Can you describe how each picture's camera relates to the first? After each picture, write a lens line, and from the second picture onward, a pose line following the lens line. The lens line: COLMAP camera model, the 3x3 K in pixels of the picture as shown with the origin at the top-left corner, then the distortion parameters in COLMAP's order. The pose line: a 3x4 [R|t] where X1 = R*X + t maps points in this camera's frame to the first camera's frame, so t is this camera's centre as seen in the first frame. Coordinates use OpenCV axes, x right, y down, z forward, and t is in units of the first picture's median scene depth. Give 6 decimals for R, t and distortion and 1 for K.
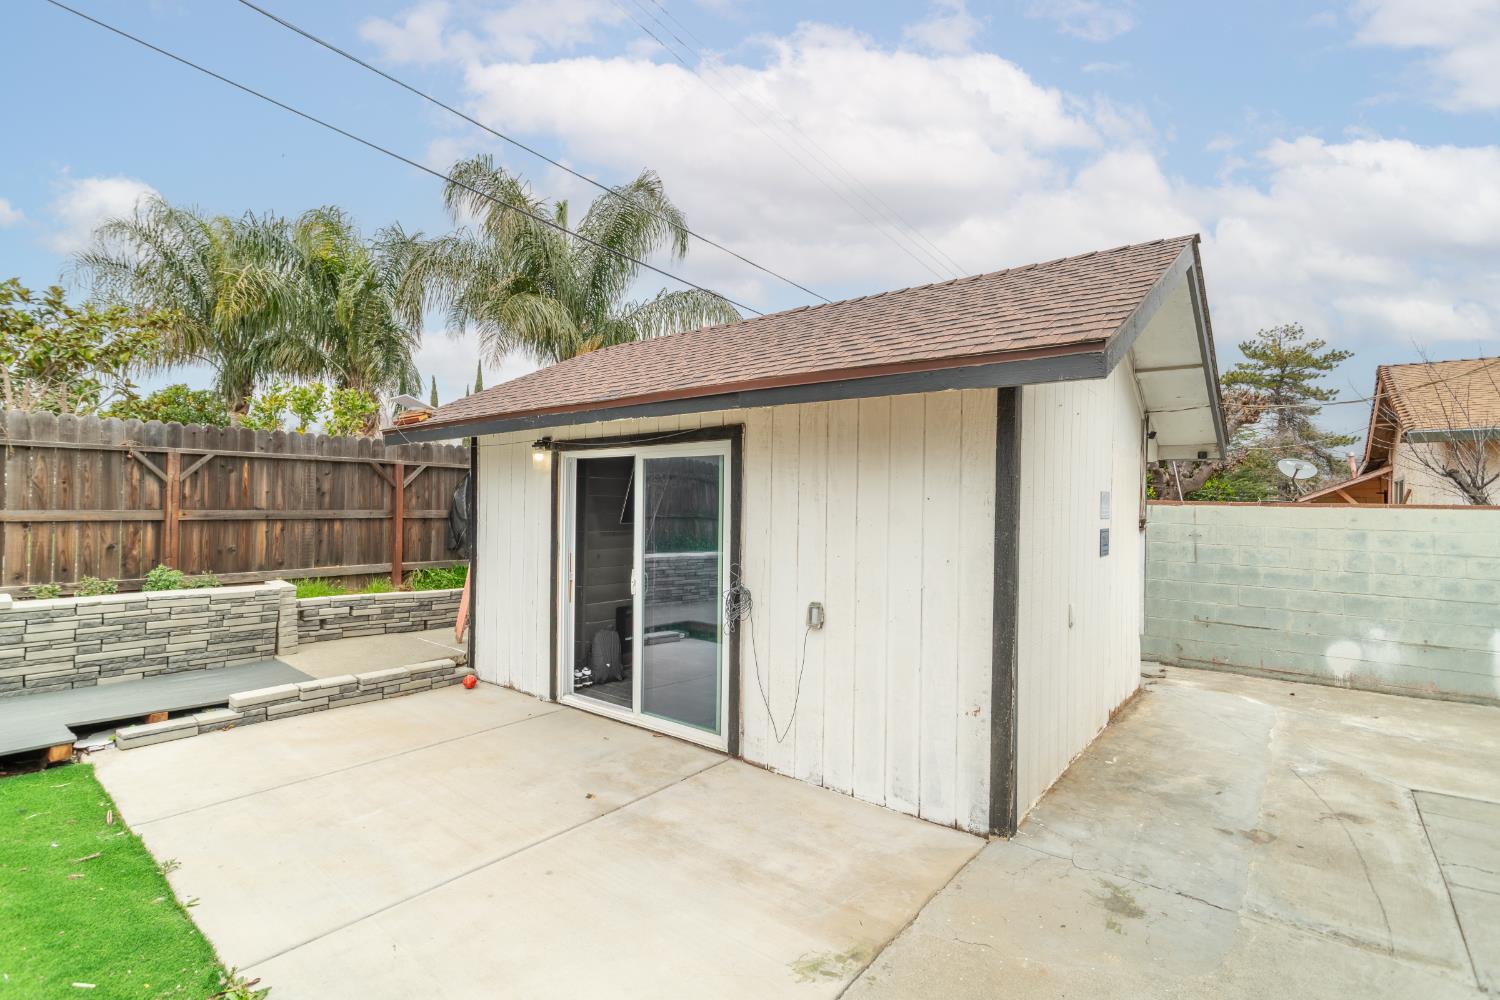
lens RADIAL K [[711.1, 0, 750.0], [0, 711.1, 500.0], [0, 0, 1]] dist [0.003906, 0.000417]
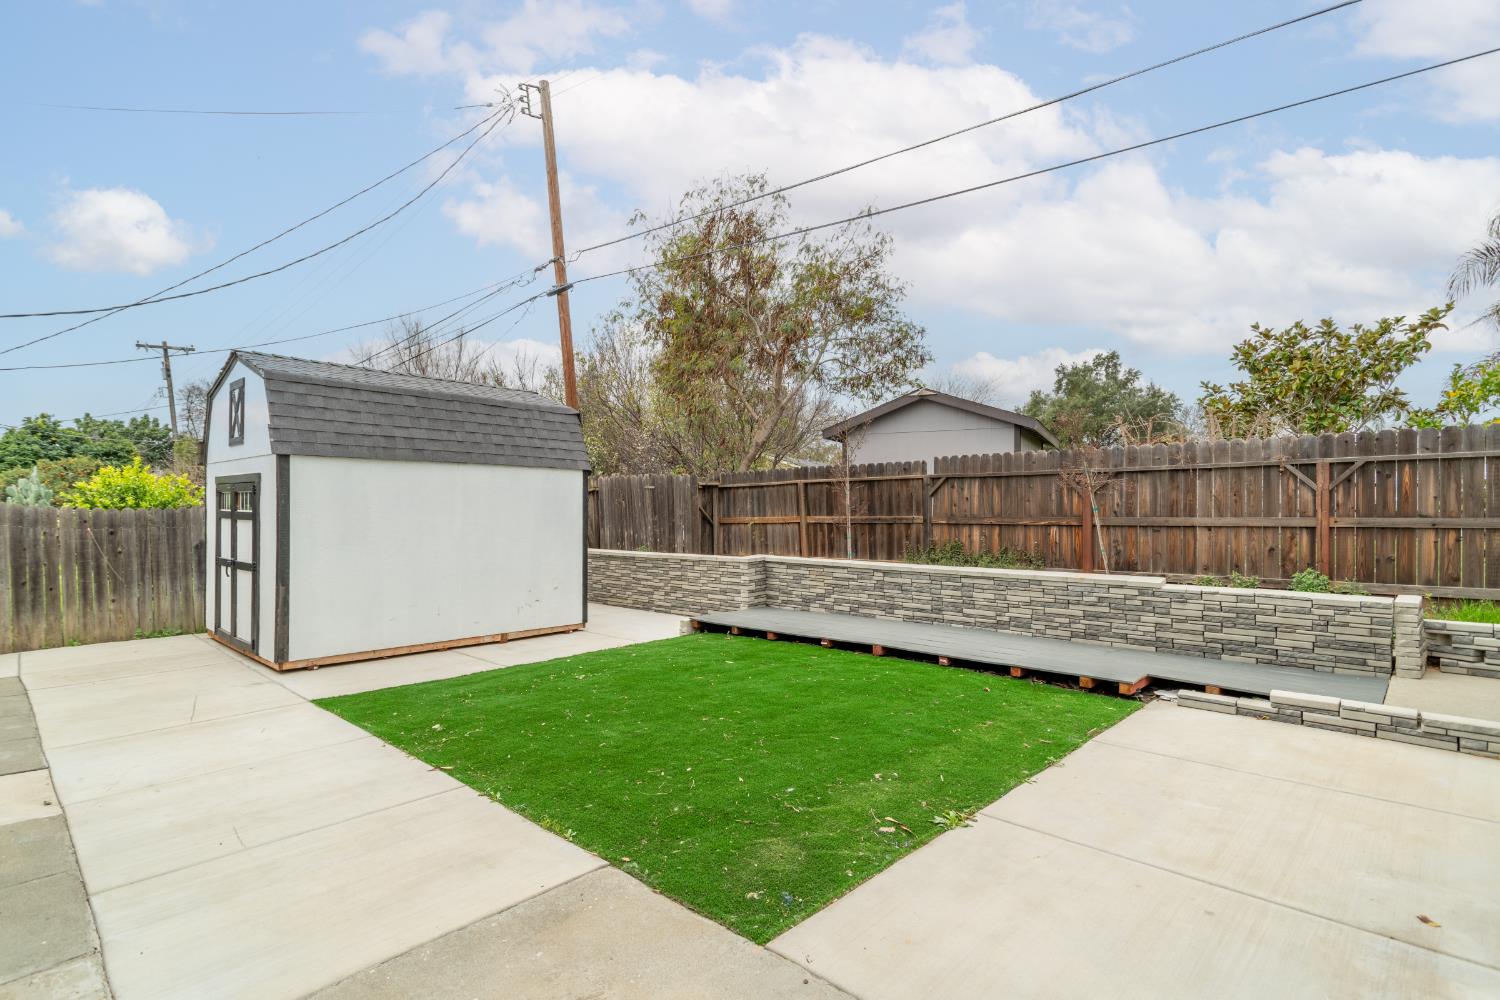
lens RADIAL K [[727.3, 0, 733.5], [0, 727.3, 508.0], [0, 0, 1]] dist [0.003917, 0.000586]
pose [[-0.091131, -0.012418, -0.995761, 0.350395], [0.013145, 0.999820, -0.013672, 0.003662], [0.995752, -0.014335, -0.090952, 0.236998]]
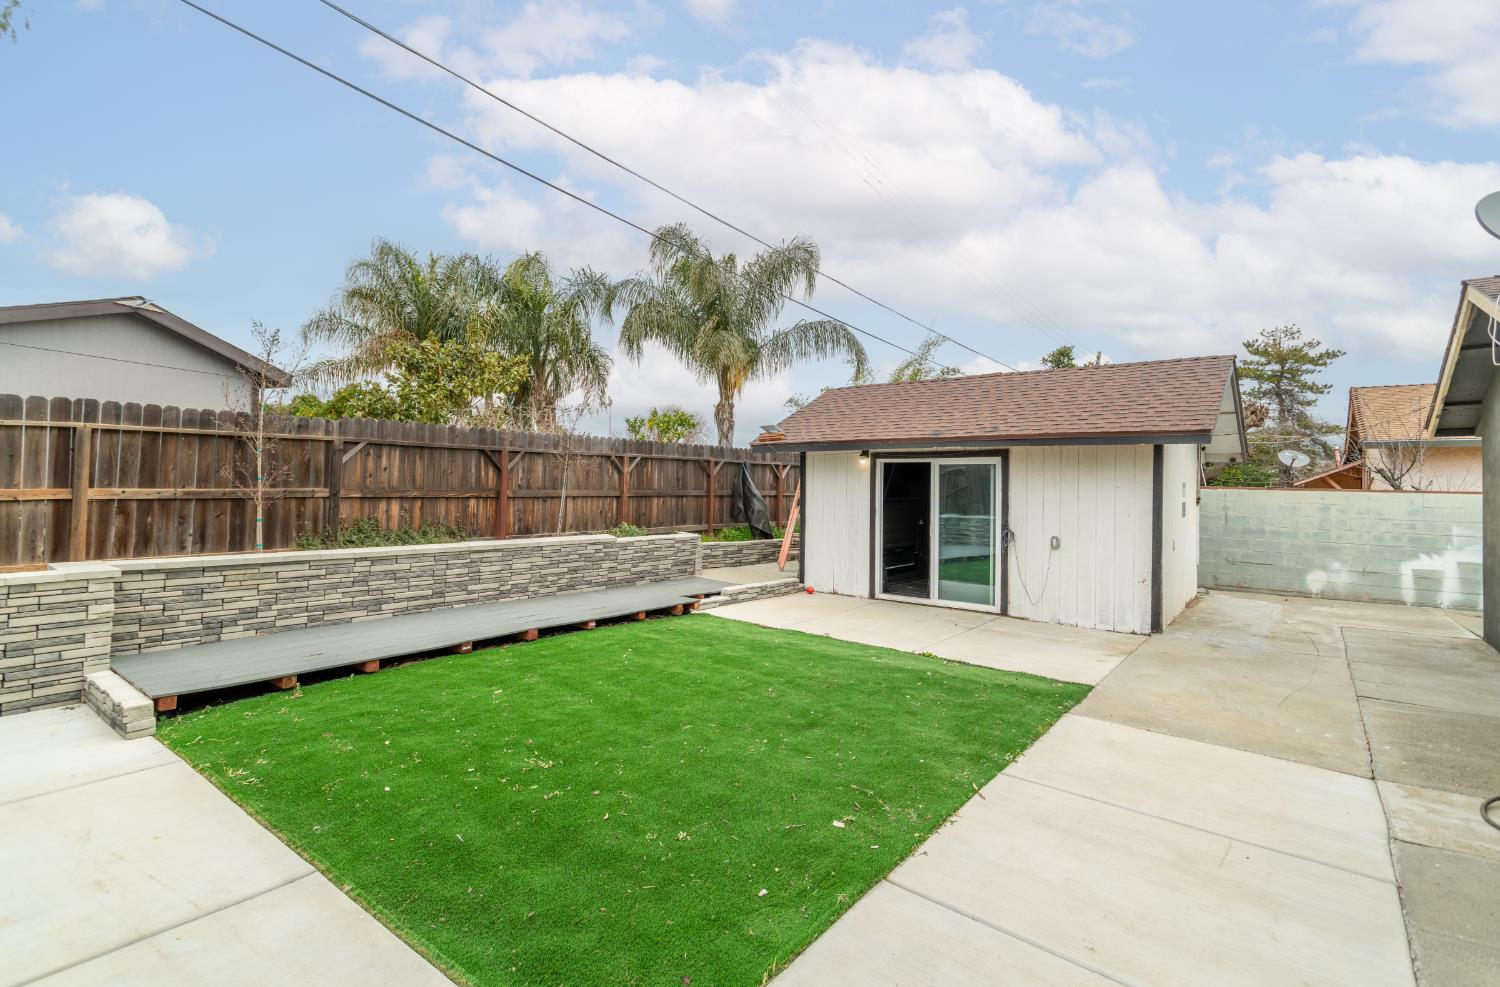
lens RADIAL K [[705.9, 0, 752.9], [0, 705.9, 470.2], [0, 0, 1]] dist [0.004684, 0.000879]
pose [[0.999992, 0.003514, -0.002044, -0.513807], [-0.003540, 0.999916, -0.012474, -0.013742], [0.002000, 0.012481, 0.999920, -0.701778]]
